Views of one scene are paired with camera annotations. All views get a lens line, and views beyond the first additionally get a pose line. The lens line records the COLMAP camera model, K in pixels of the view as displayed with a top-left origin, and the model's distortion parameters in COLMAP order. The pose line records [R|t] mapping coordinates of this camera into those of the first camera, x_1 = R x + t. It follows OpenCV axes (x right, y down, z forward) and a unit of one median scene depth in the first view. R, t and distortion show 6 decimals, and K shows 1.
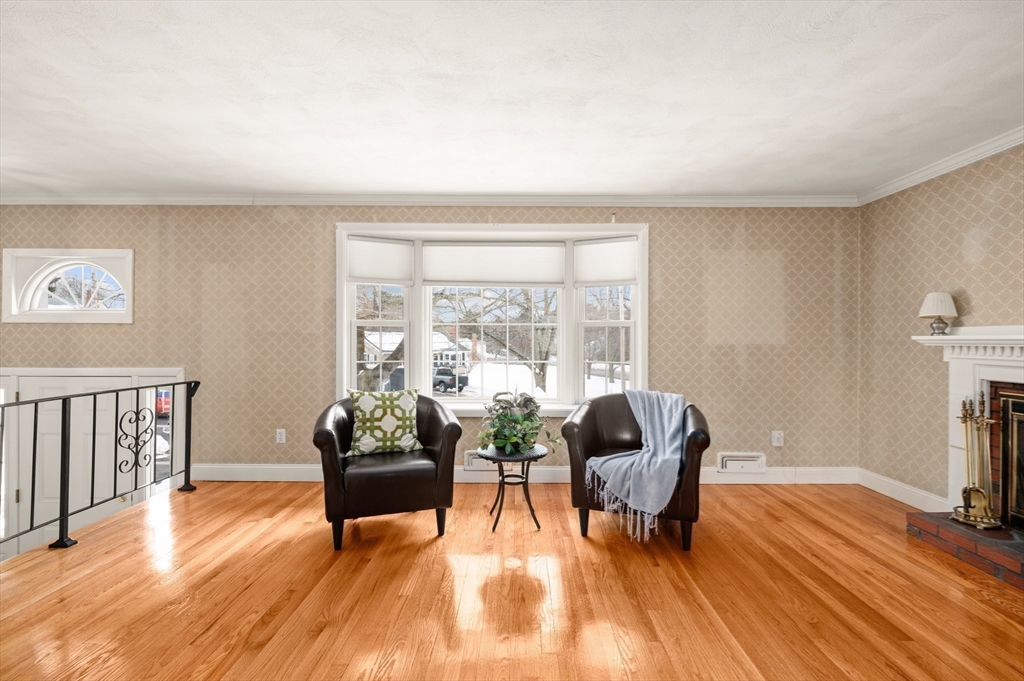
lens RADIAL K [[459.5, 0, 521.3], [0, 459.5, 339.6], [0, 0, 1]] dist [-0.000902, 0.000022]
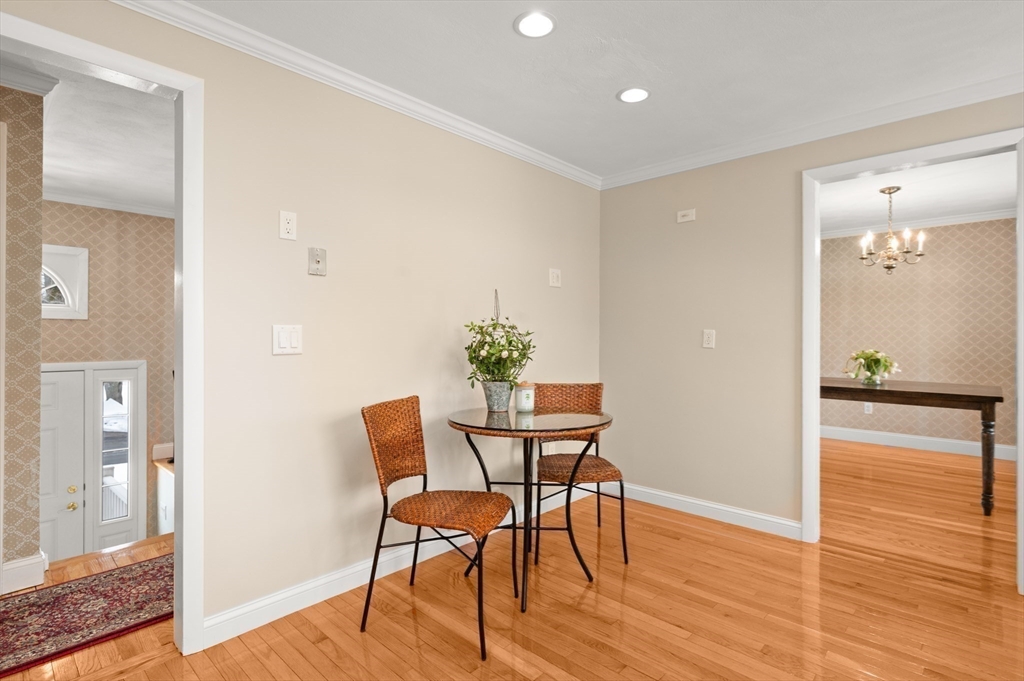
lens RADIAL K [[505.8, 0, 522.4], [0, 505.8, 337.0], [0, 0, 1]] dist [-0.001838, 0.000928]
pose [[0.672662, -0.002518, 0.739945, -1.029085], [0.001290, 0.999997, 0.002230, 0.003202], [-0.739948, -0.000546, 0.672663, -0.506247]]
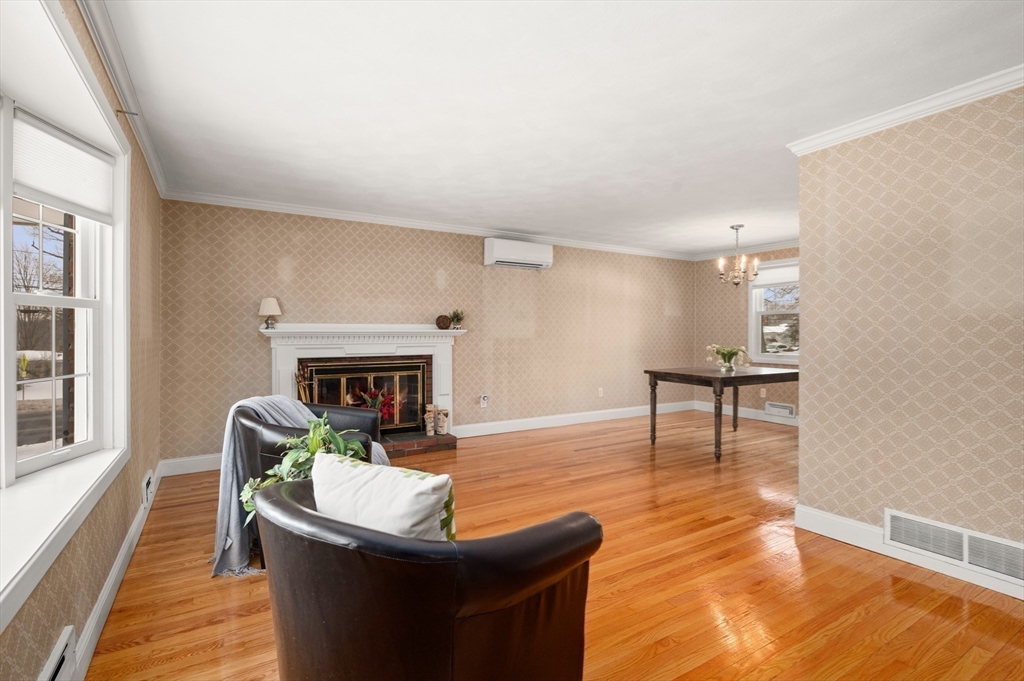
lens RADIAL K [[485.3, 0, 508.5], [0, 485.3, 332.2], [0, 0, 1]] dist [0.000200, -0.000010]
pose [[-0.515401, -0.003623, 0.856942, -0.575067], [-0.002384, 0.999993, 0.002794, -0.004062], [-0.856946, -0.000603, -0.515406, 0.926818]]
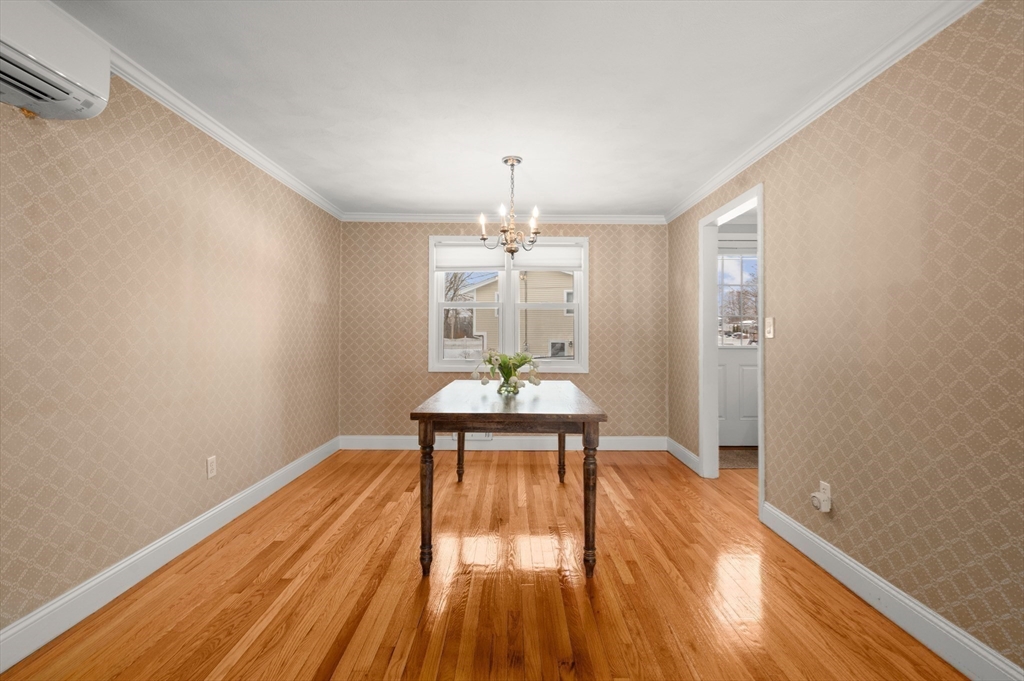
lens RADIAL K [[459.5, 0, 523.5], [0, 459.5, 327.2], [0, 0, 1]] dist [-0.000902, 0.000022]
pose [[-0.999891, -0.007549, -0.012694, 0.276247], [-0.007366, 0.999869, -0.014438, 0.006252], [0.012801, -0.014343, -0.999815, 0.466590]]
